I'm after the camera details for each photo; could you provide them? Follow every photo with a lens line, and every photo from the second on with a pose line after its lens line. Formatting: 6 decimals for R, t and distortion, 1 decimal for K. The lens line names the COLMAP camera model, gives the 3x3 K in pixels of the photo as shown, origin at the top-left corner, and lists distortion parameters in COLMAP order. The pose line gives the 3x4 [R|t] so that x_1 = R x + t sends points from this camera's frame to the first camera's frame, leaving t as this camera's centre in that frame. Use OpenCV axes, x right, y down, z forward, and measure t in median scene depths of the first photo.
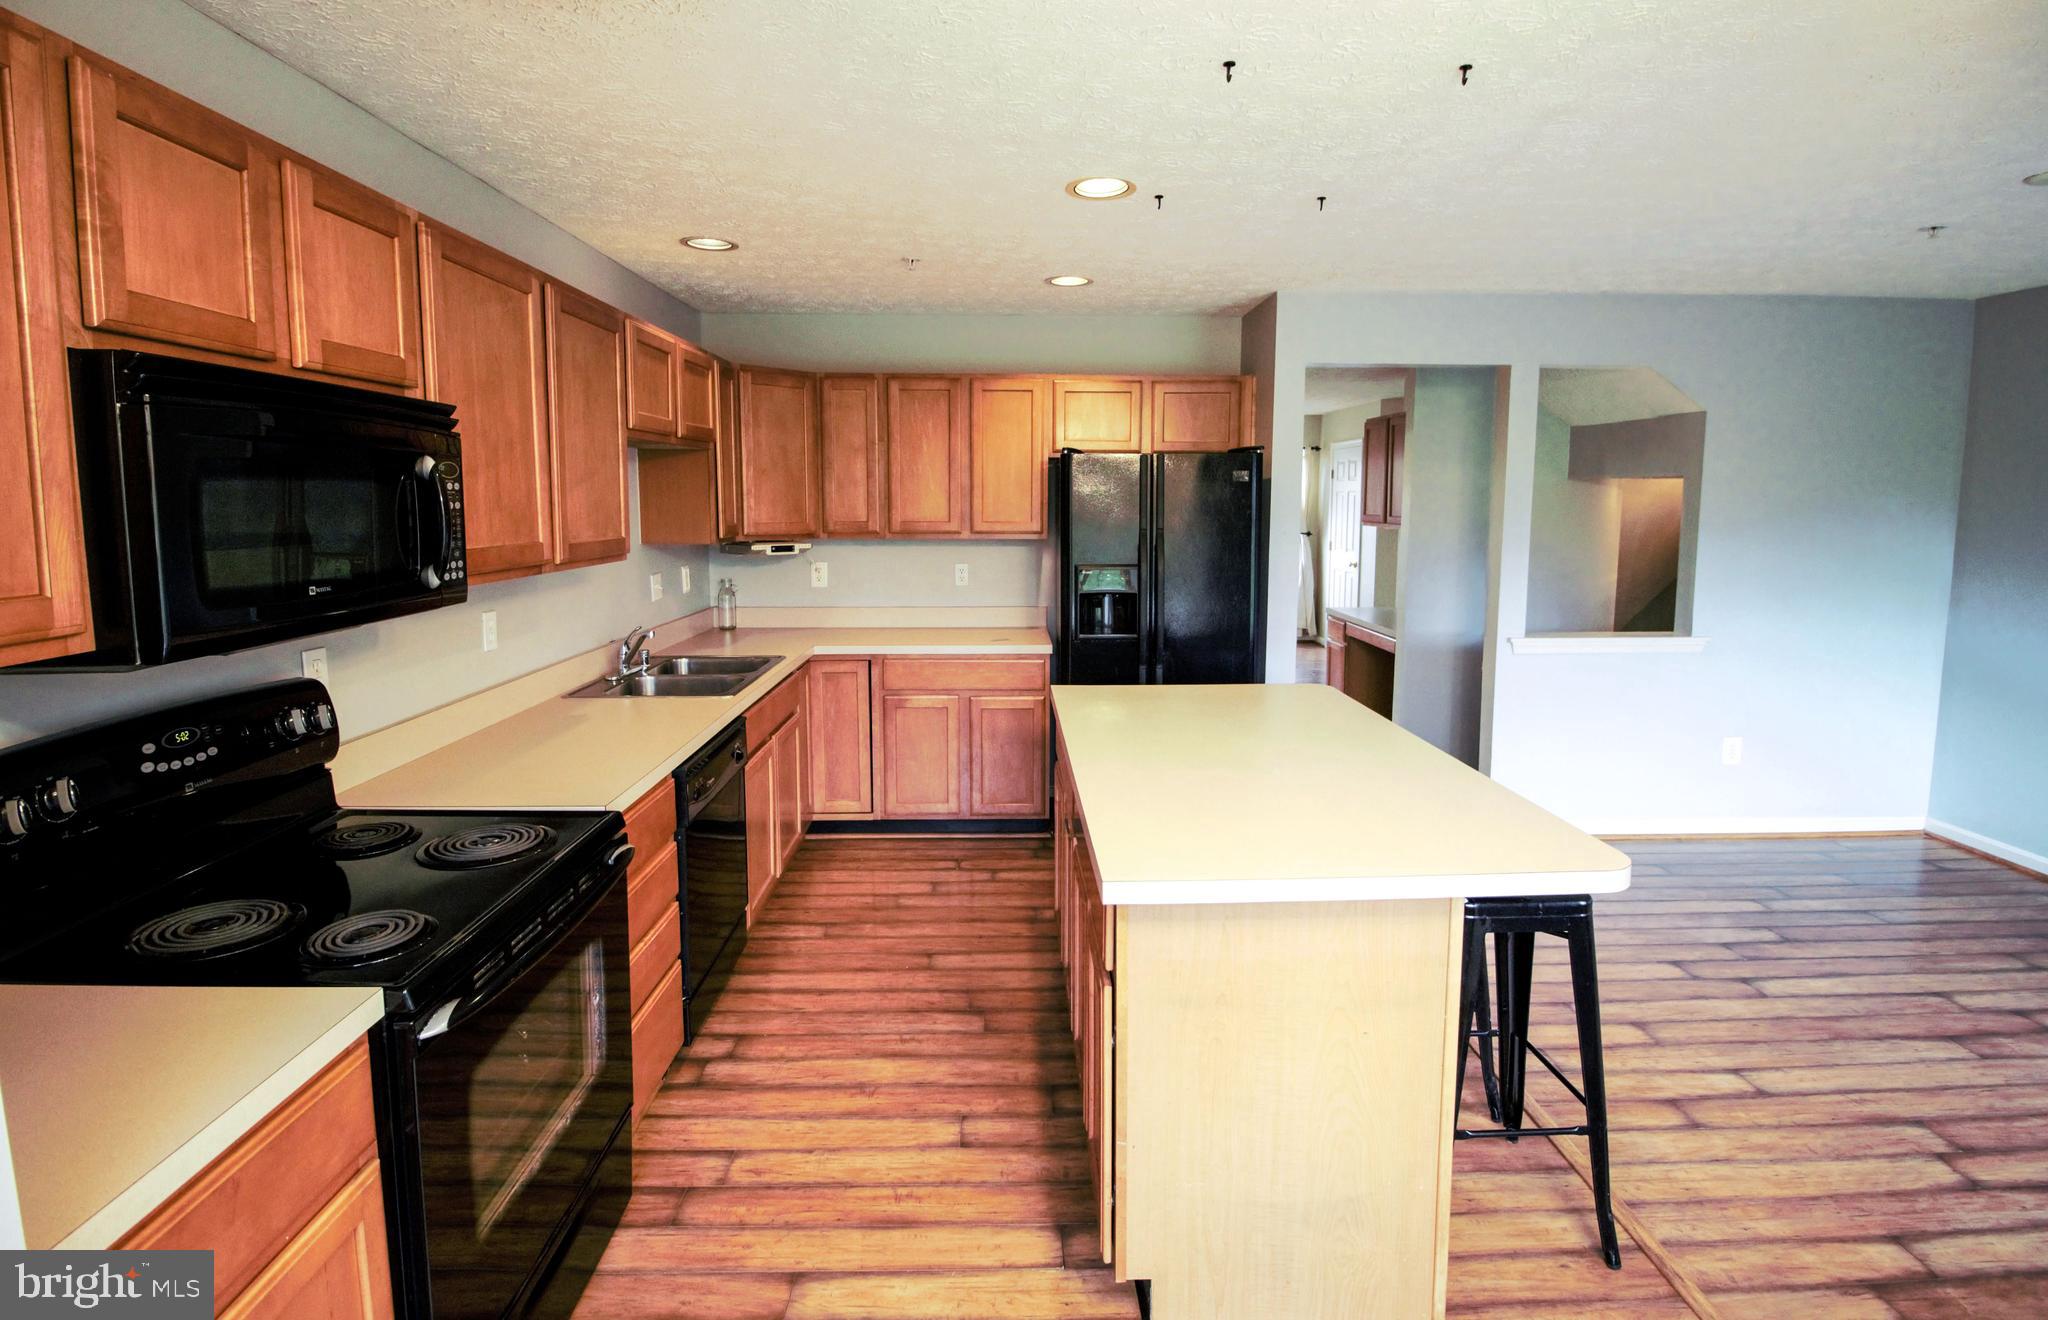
lens RADIAL K [[1079.7, 0, 1022.7], [0, 1079.7, 605.1], [0, 0, 1]] dist [-0.021927, -0.000636]
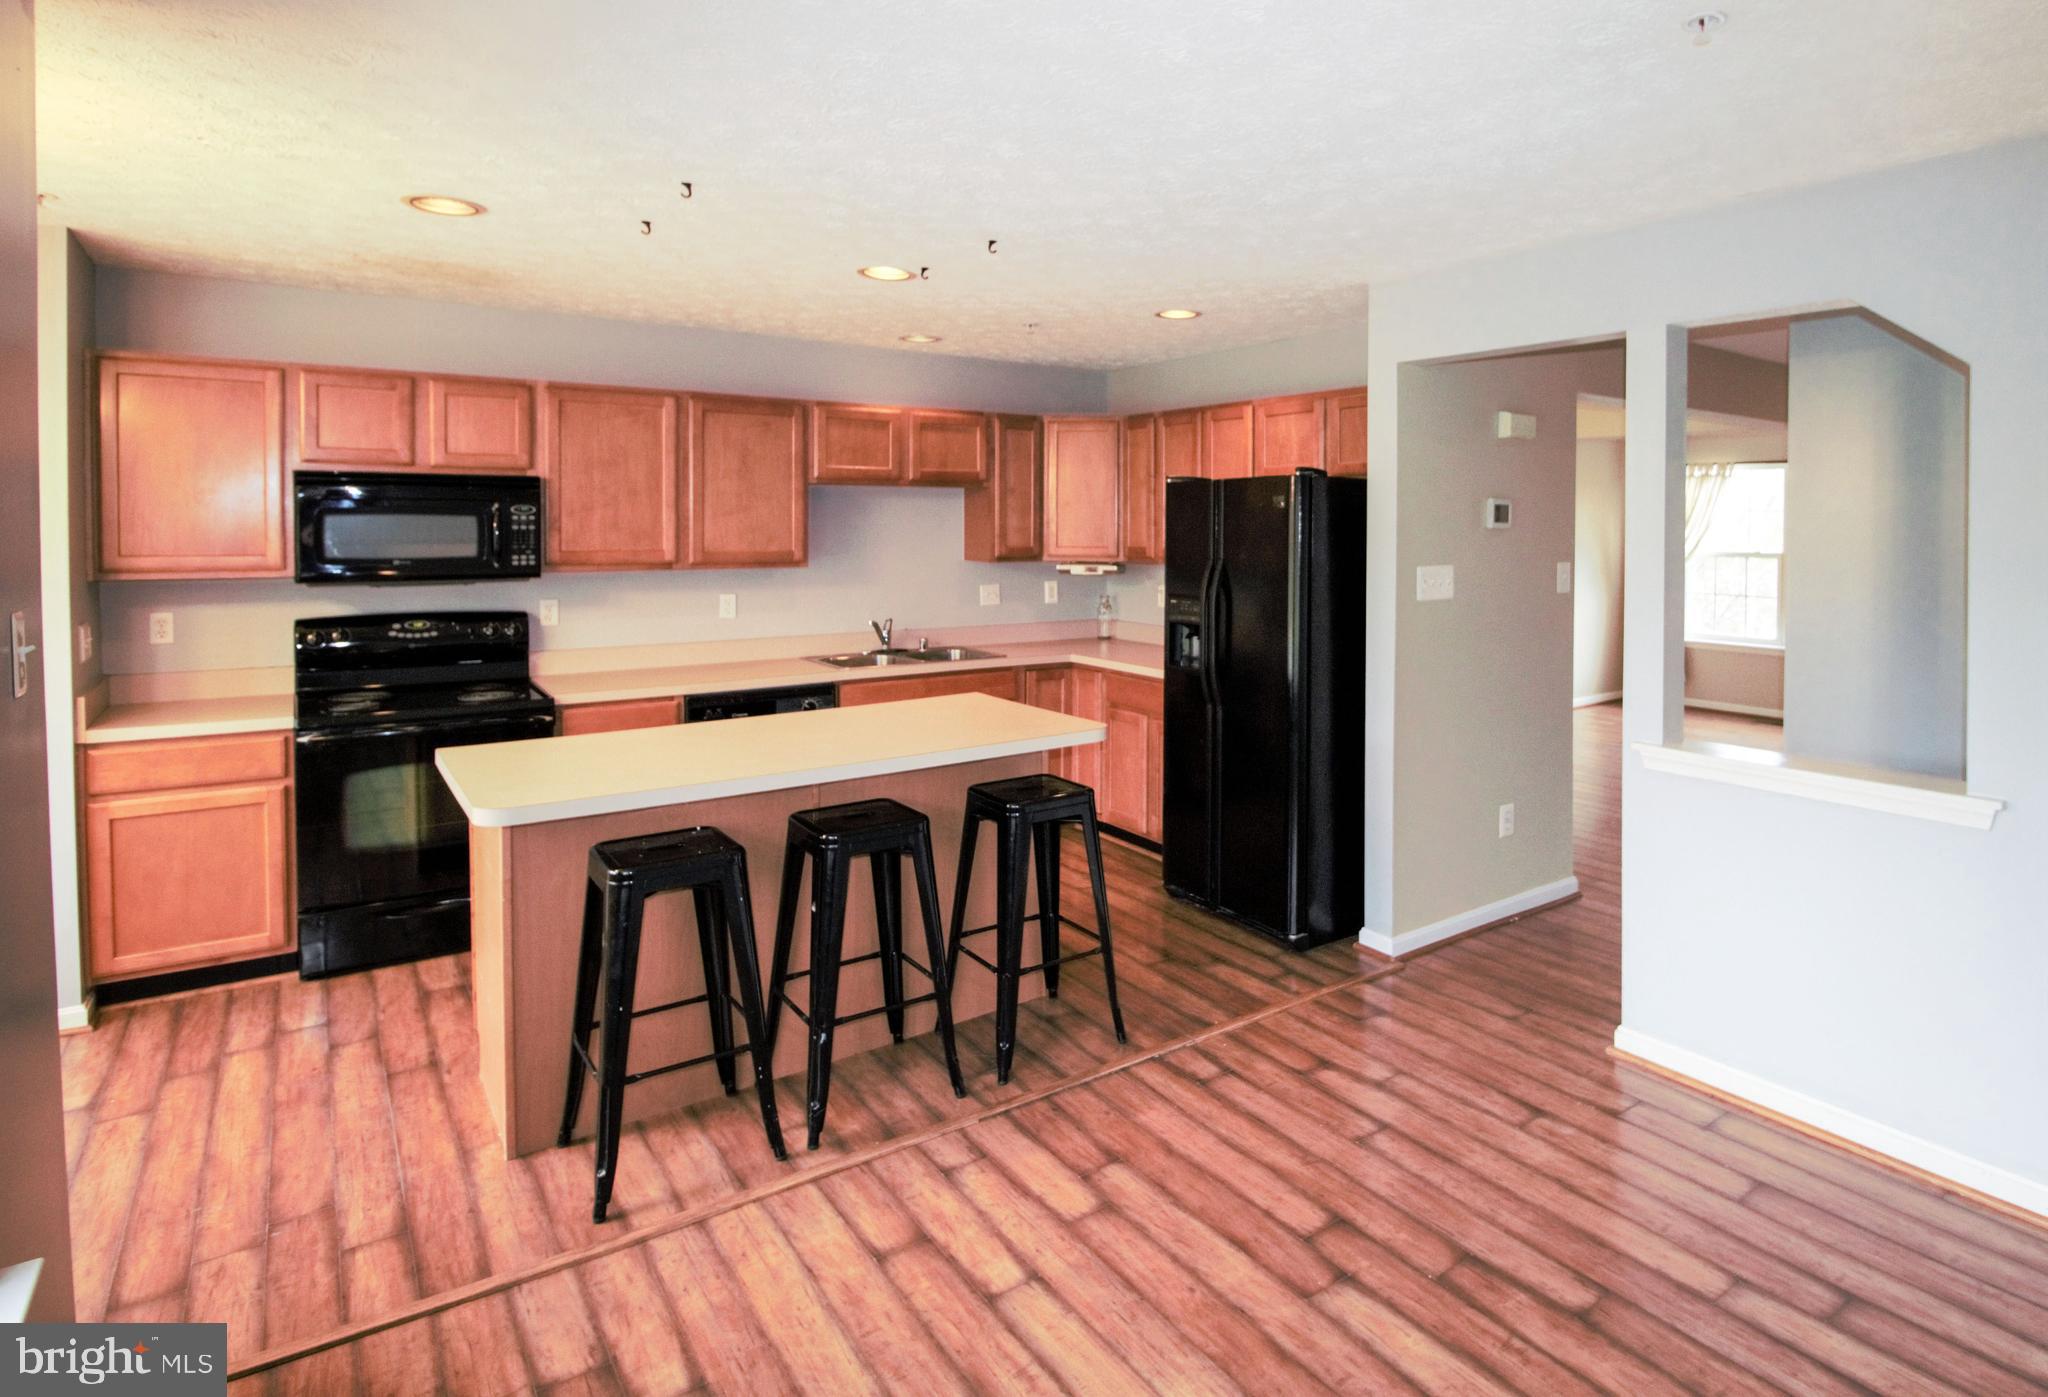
lens RADIAL K [[1098.7, 0, 1025.7], [0, 1098.7, 543.5], [0, 0, 1]] dist [-0.019038, 0.000255]
pose [[0.552761, 0.018432, -0.833136, 1.160313], [-0.088579, 0.995391, -0.036749, -0.049877], [0.828619, 0.094112, 0.551846, 0.456594]]
